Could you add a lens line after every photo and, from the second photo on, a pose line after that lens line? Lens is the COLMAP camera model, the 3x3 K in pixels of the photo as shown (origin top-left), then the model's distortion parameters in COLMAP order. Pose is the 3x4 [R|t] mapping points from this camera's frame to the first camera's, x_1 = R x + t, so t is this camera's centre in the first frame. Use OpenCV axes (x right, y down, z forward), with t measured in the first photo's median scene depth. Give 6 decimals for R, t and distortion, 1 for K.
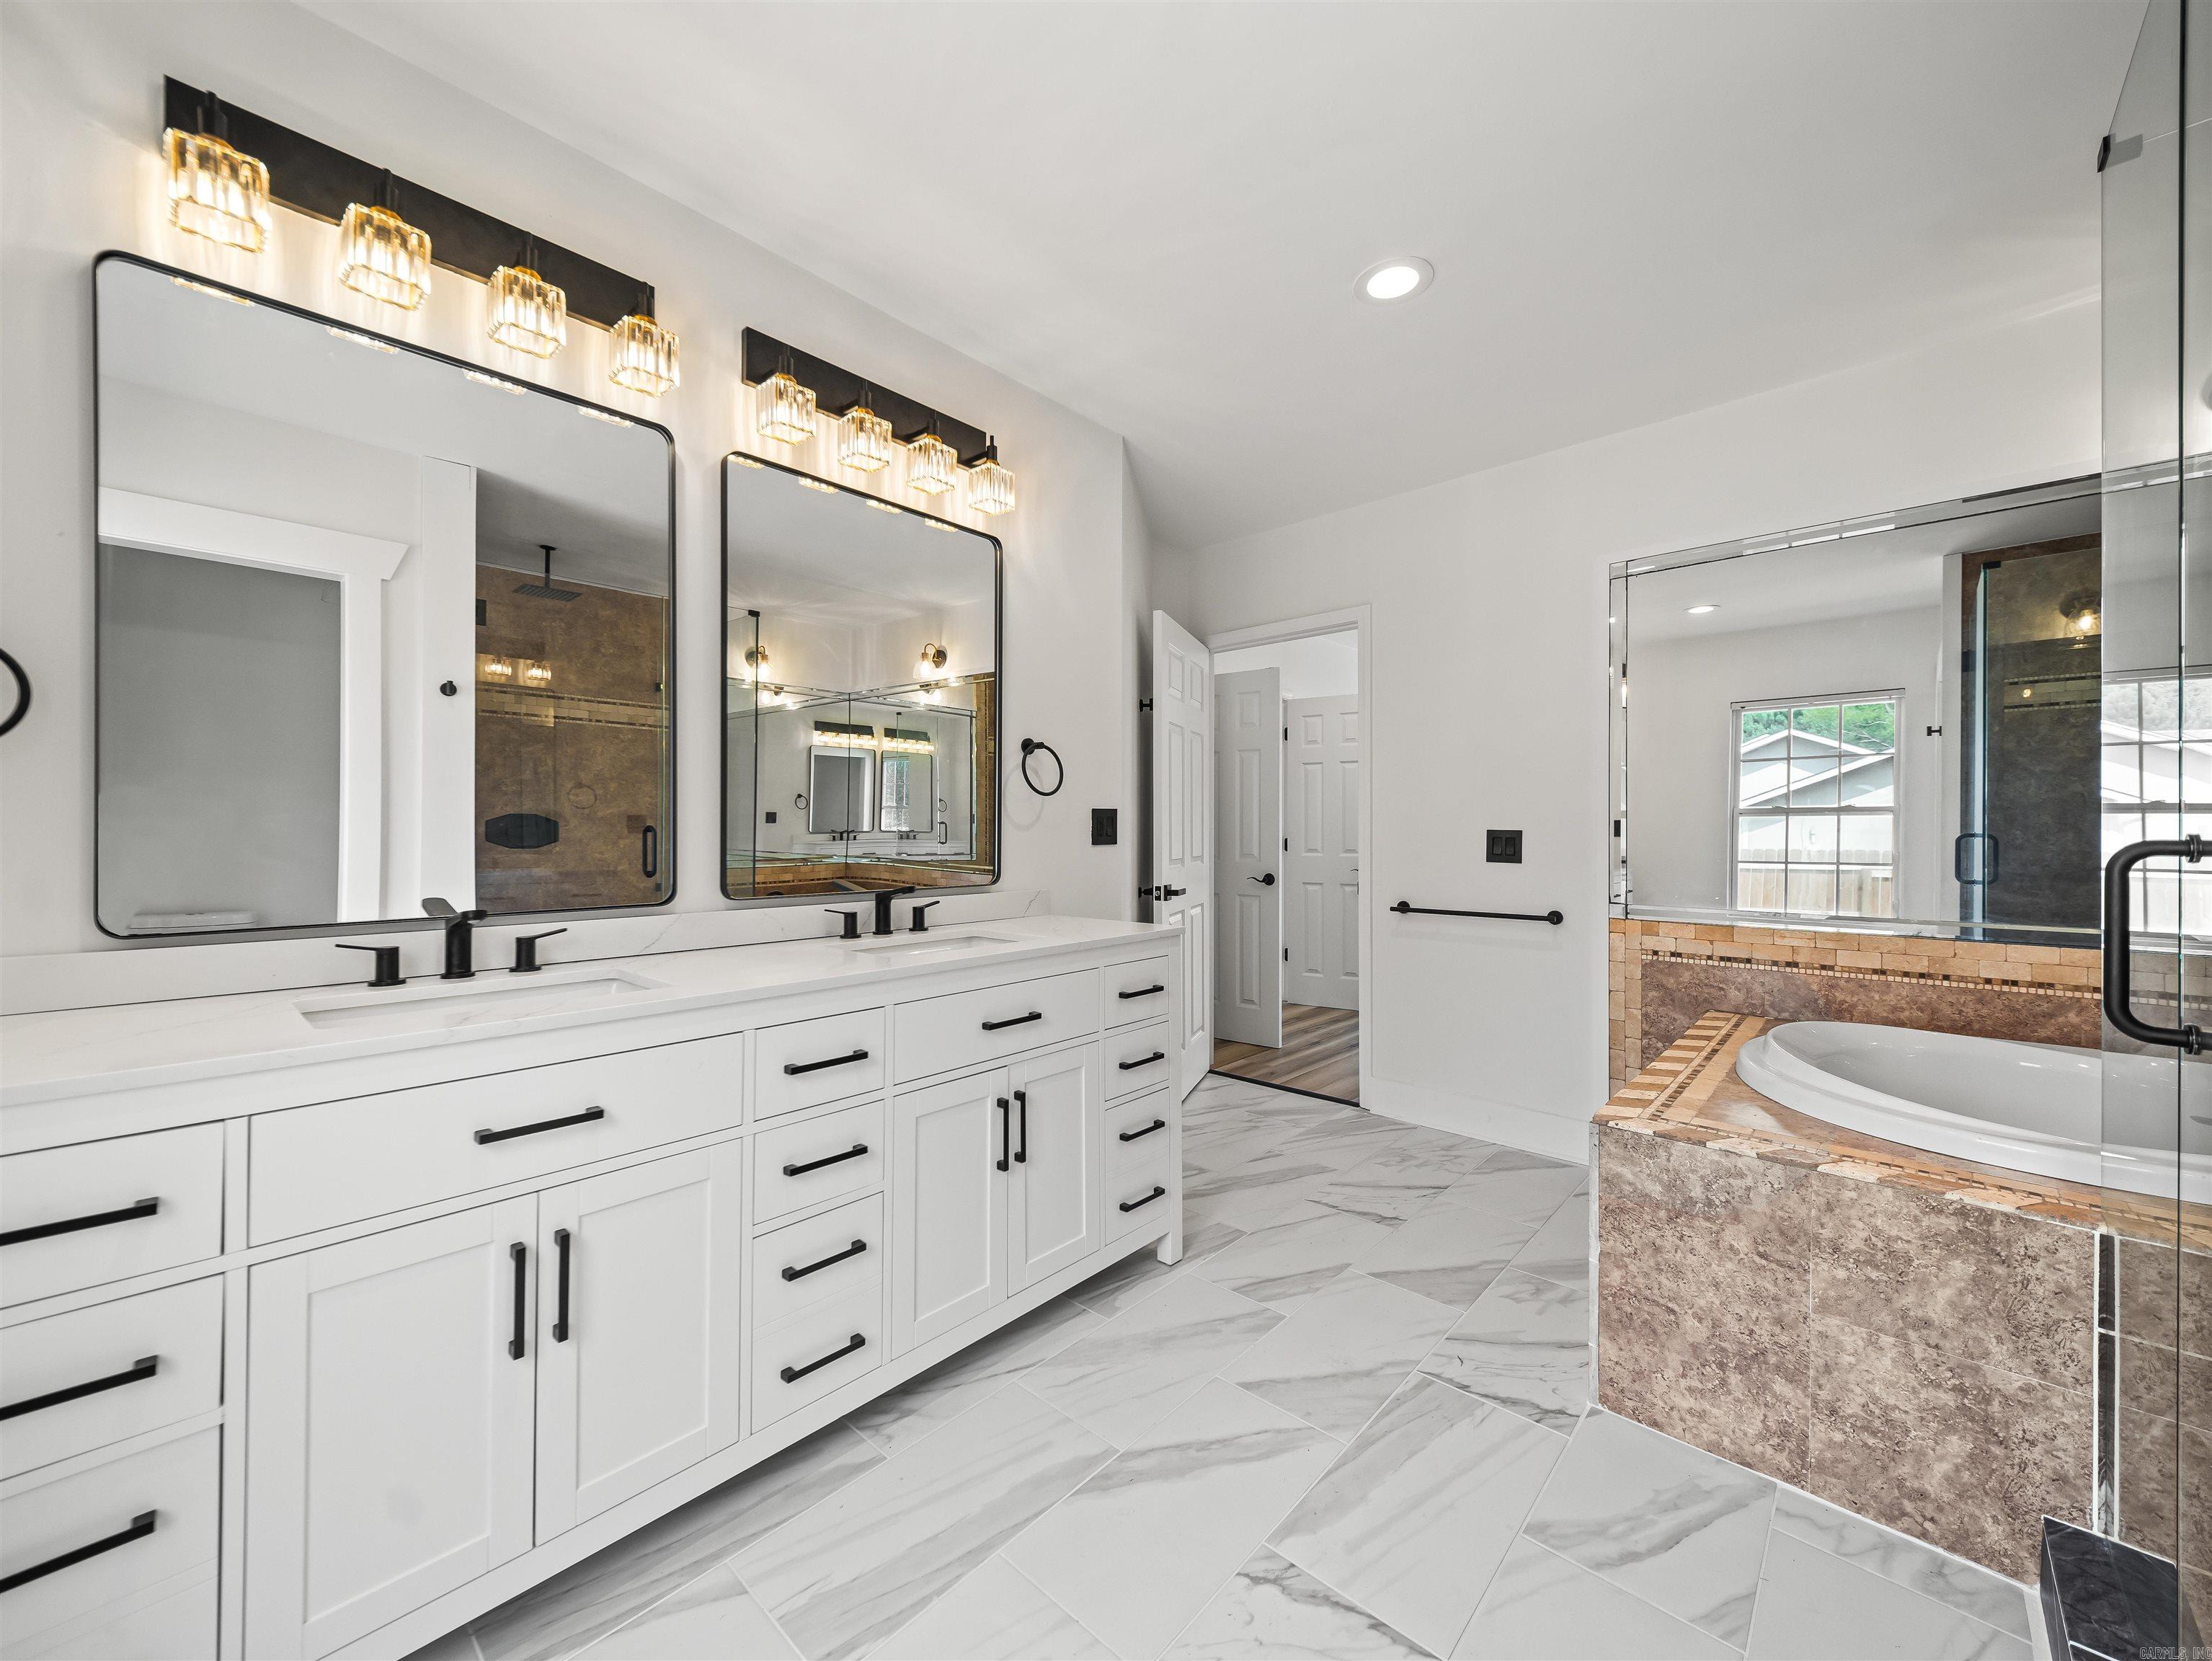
lens RADIAL K [[860.6, 0, 1100.3], [0, 860.6, 836.5], [0, 0, 1]] dist [0.017385, -0.006195]
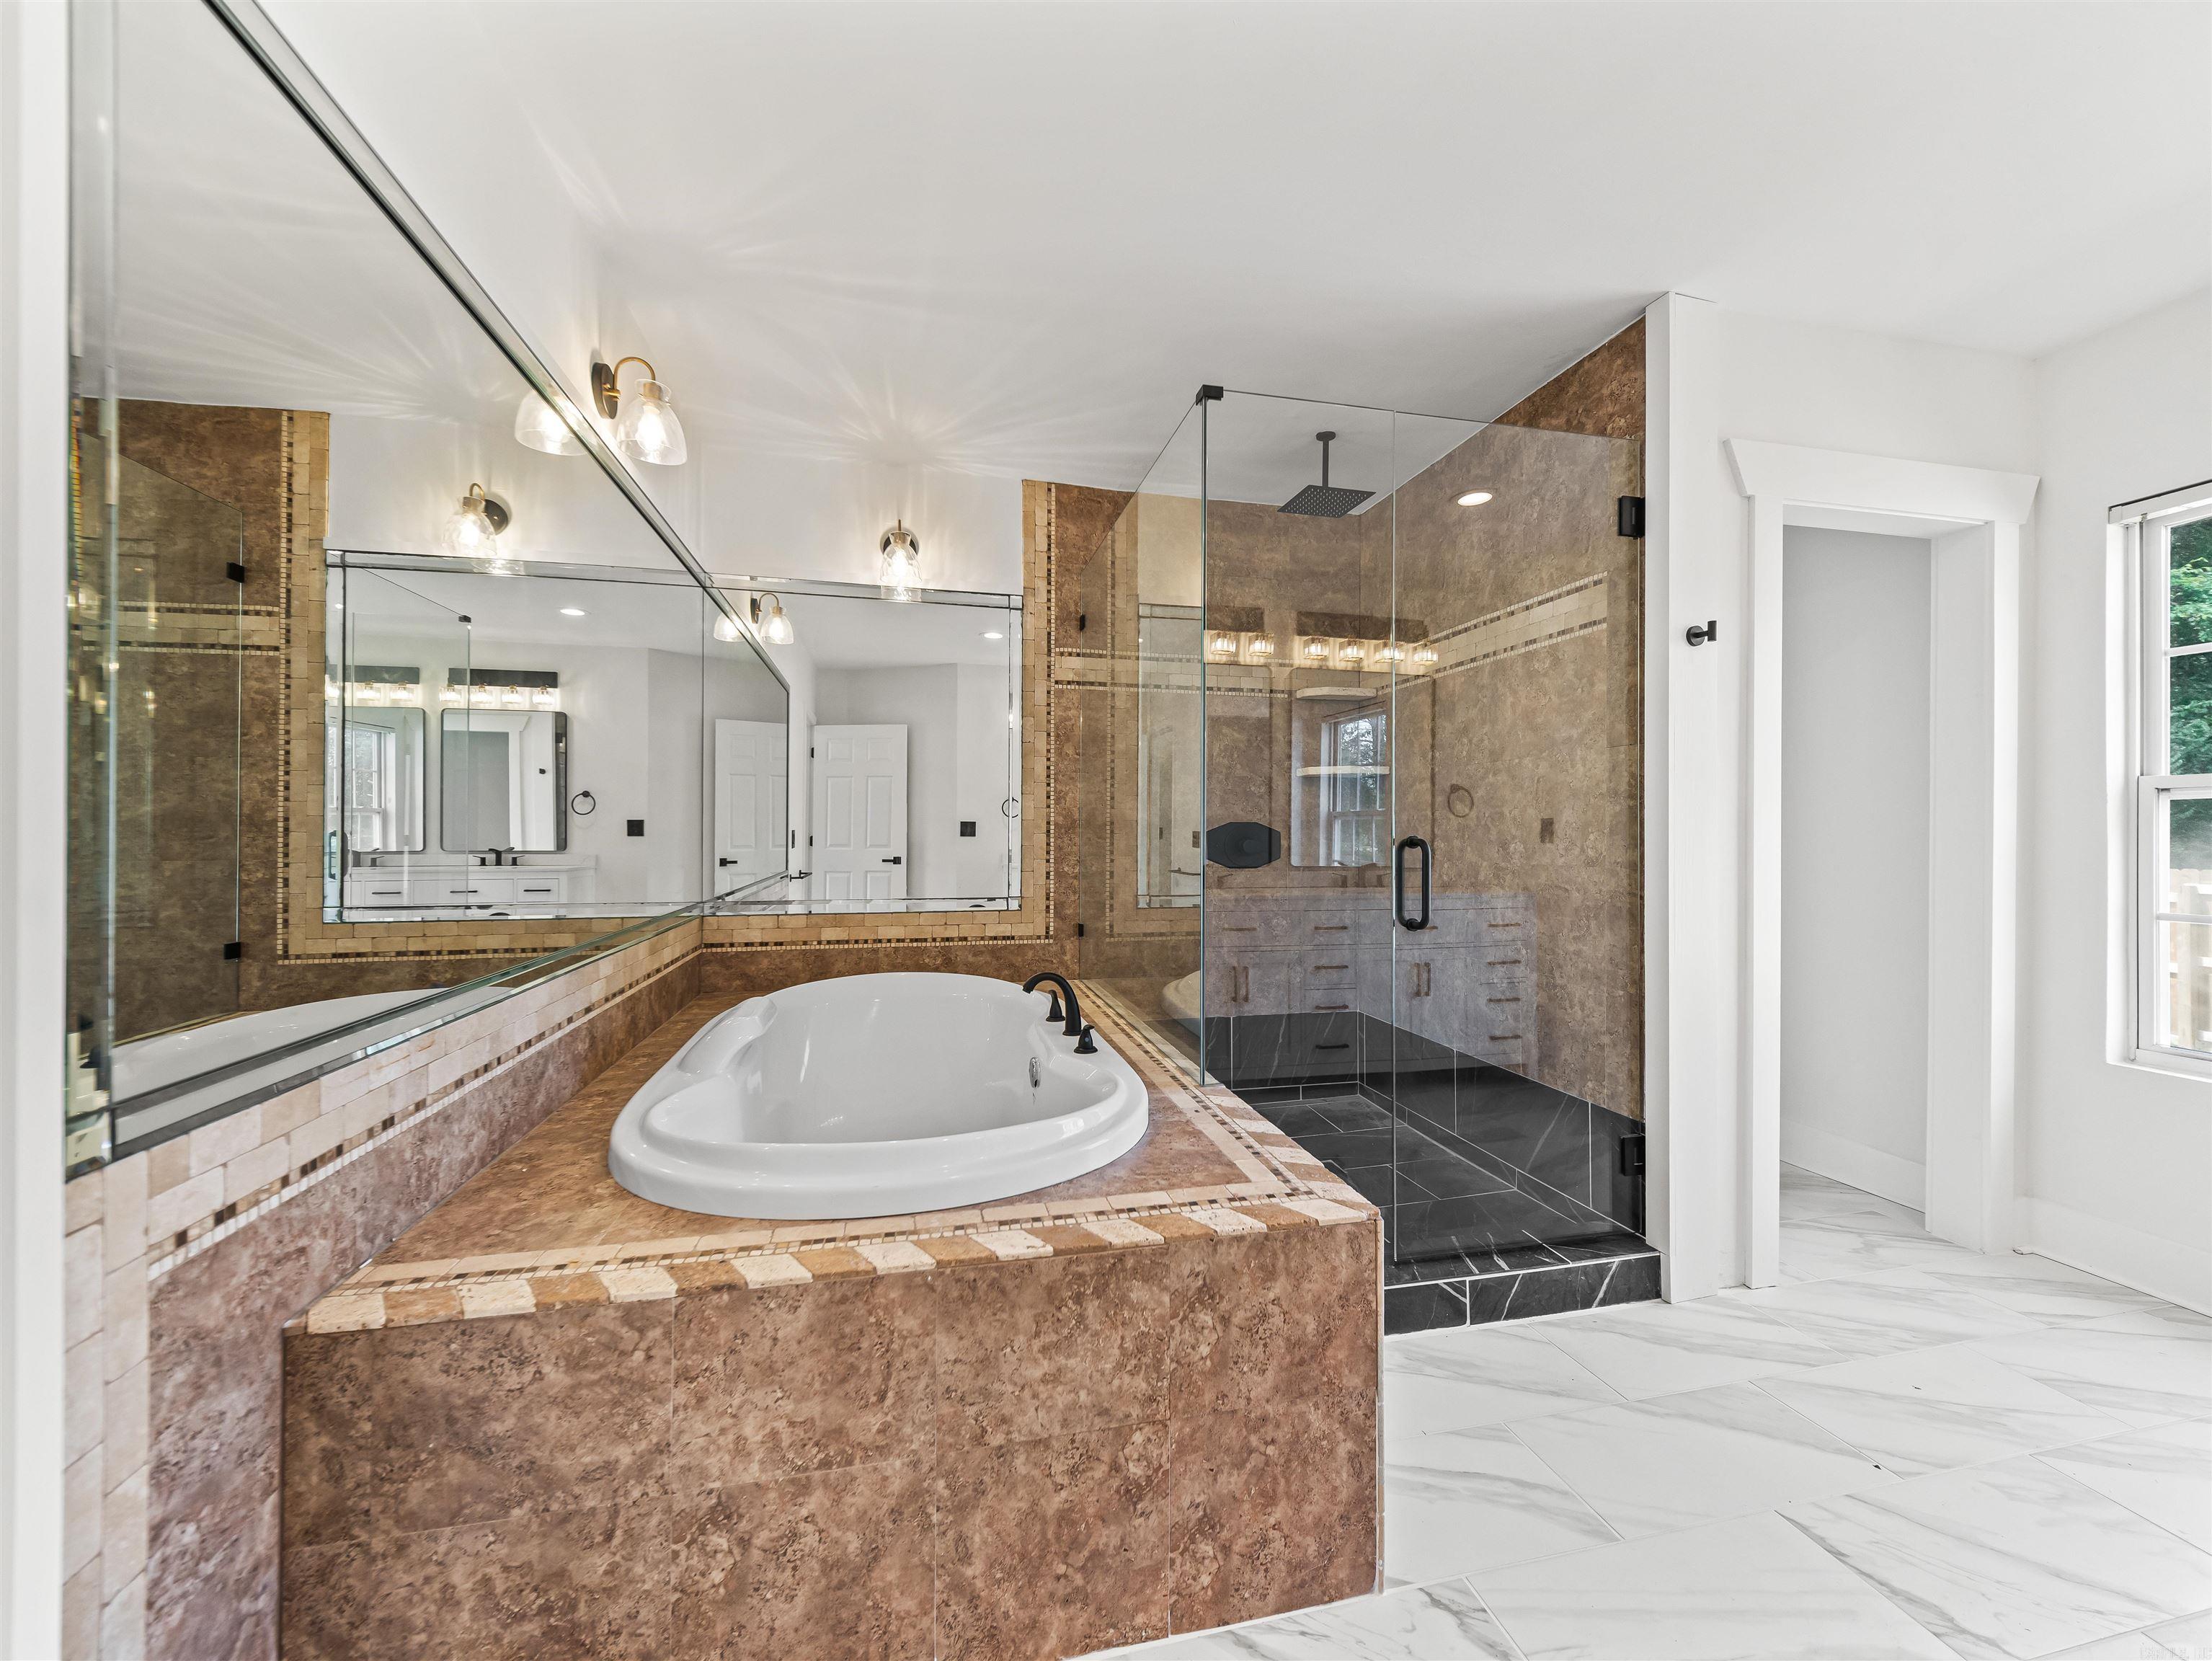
lens RADIAL K [[860.6, 0, 1092.3], [0, 860.6, 840.4], [0, 0, 1]] dist [0.017385, -0.006195]
pose [[-0.820150, -0.008979, 0.572078, 0.264200], [0.001443, 0.999841, 0.017762, -0.012032], [-0.572147, 0.015393, -0.820007, 1.349582]]
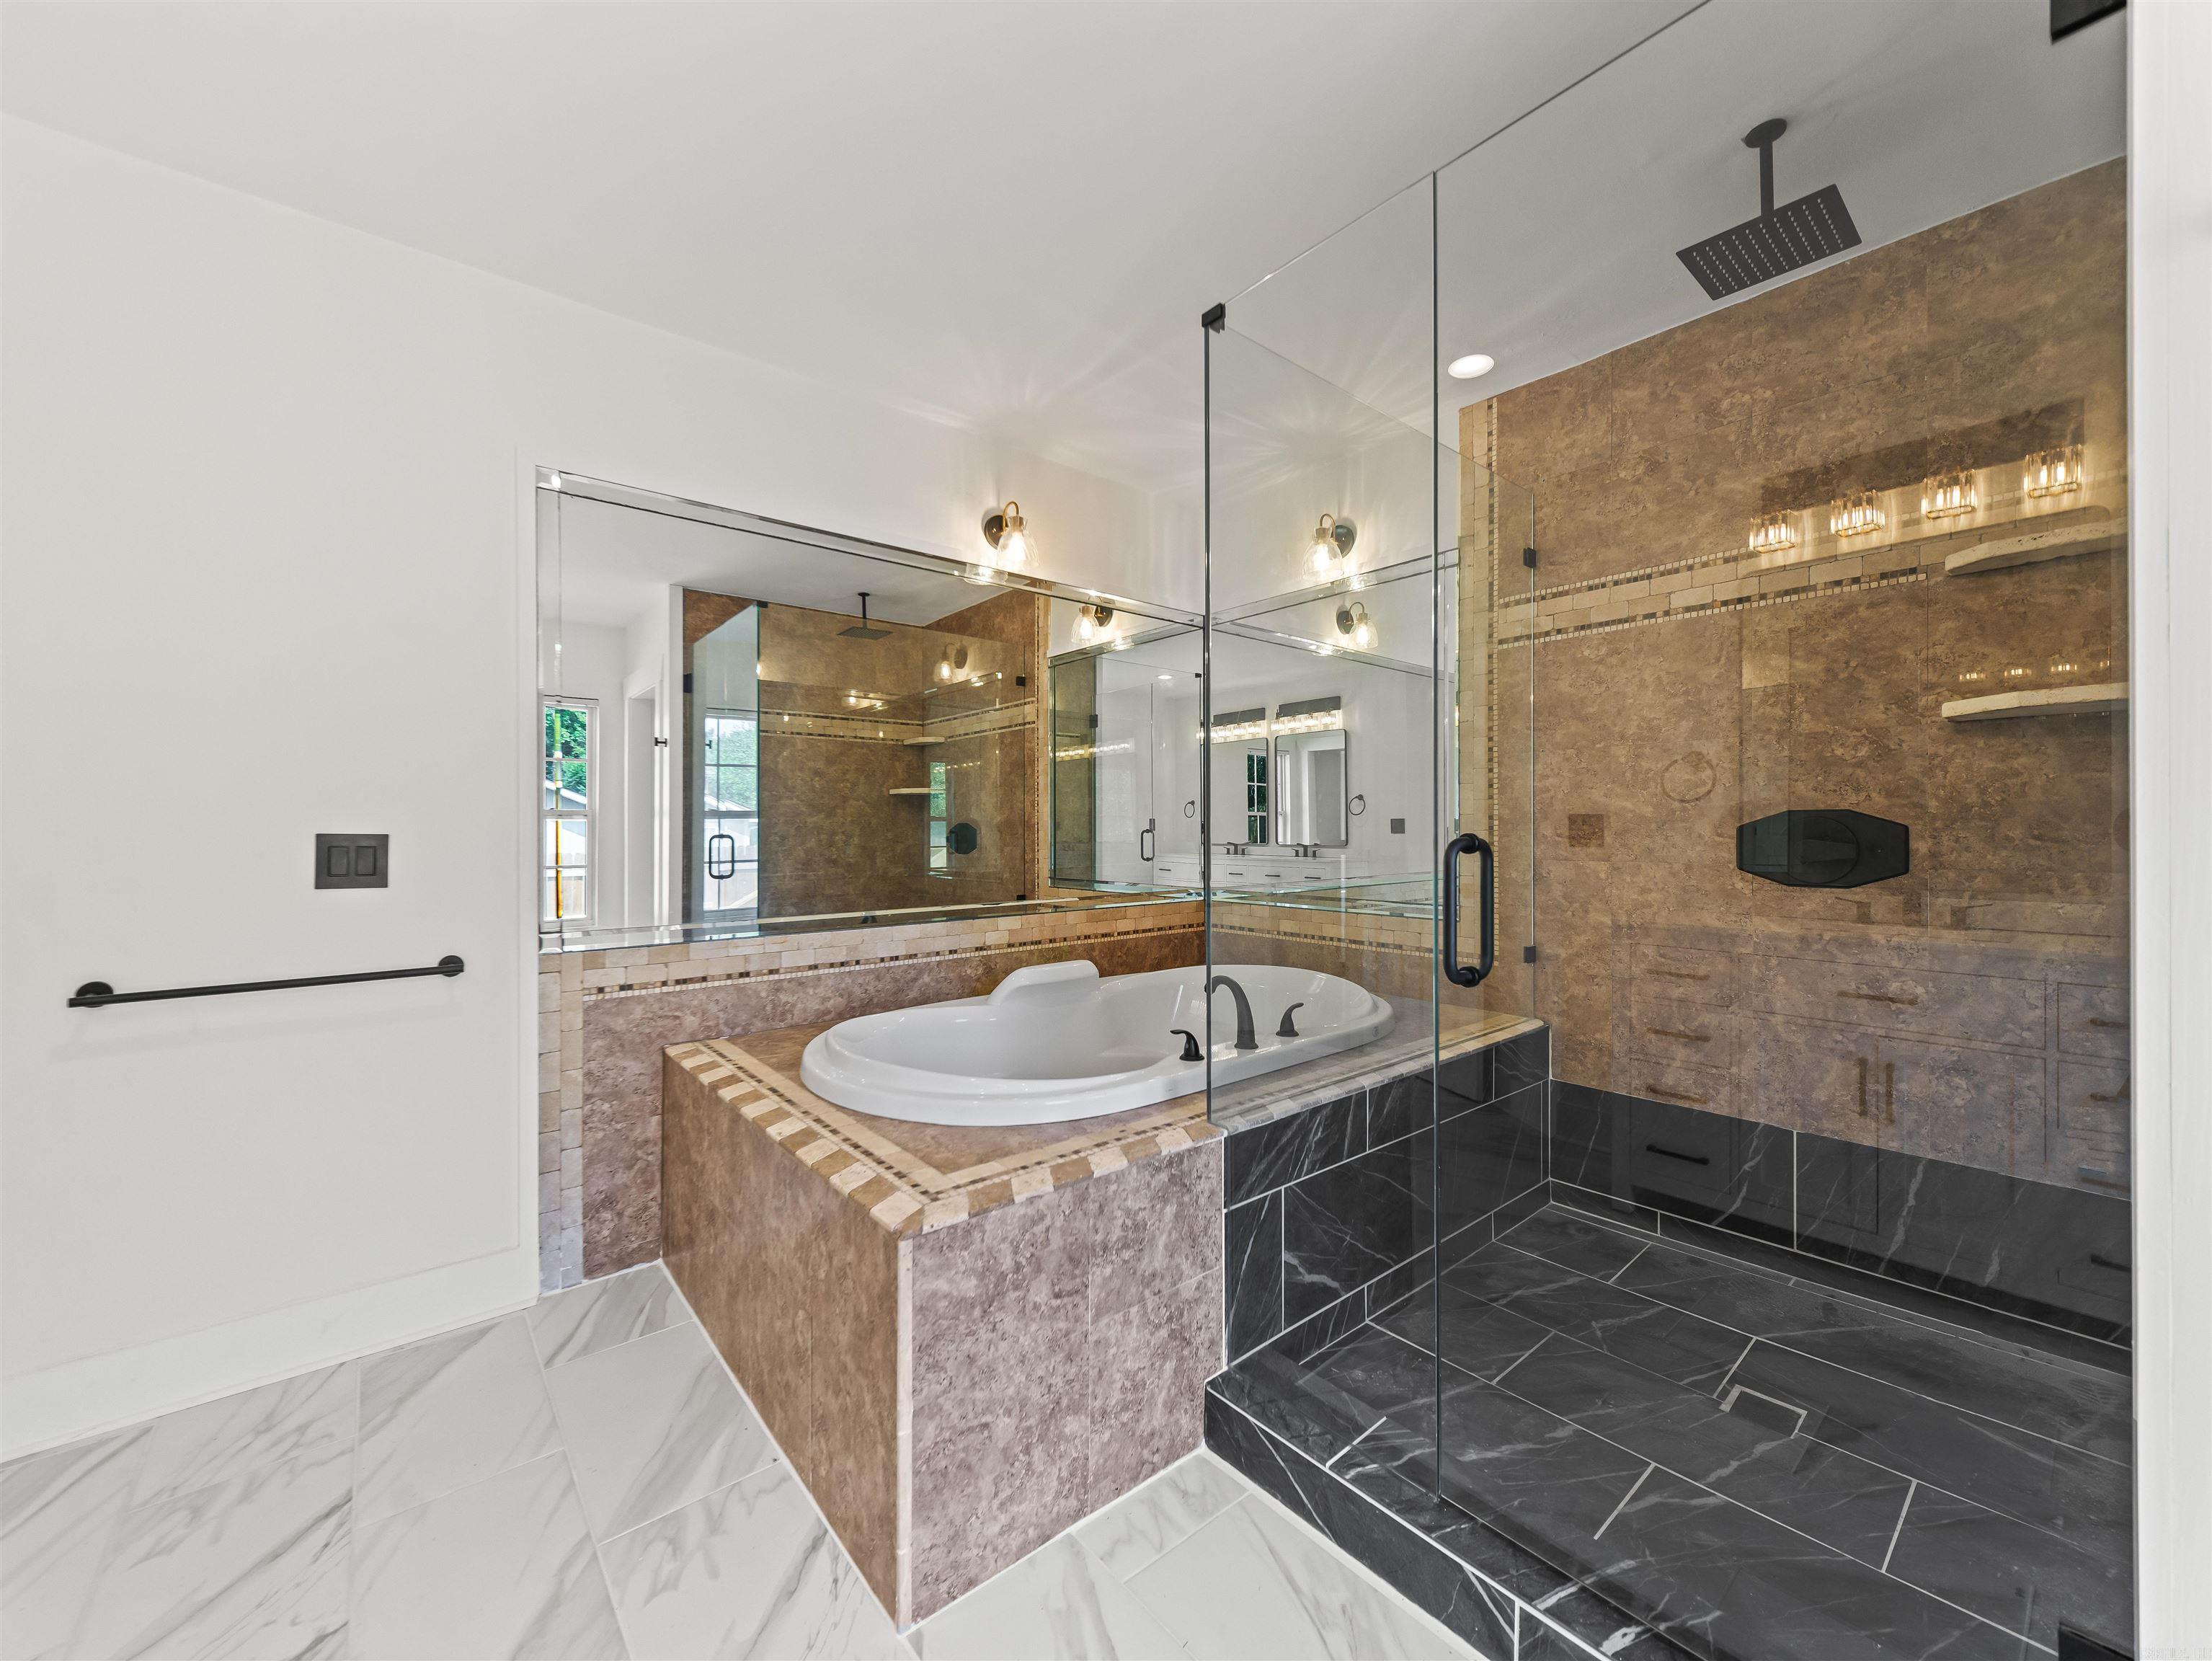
lens RADIAL K [[860.6, 0, 1110.8], [0, 860.6, 839.1], [0, 0, 1]] dist [0.017385, -0.006195]
pose [[0.129280, -0.012319, 0.991532, -0.087055], [0.012390, 0.999865, 0.010807, -0.004993], [-0.991531, 0.010887, 0.129415, 0.562475]]
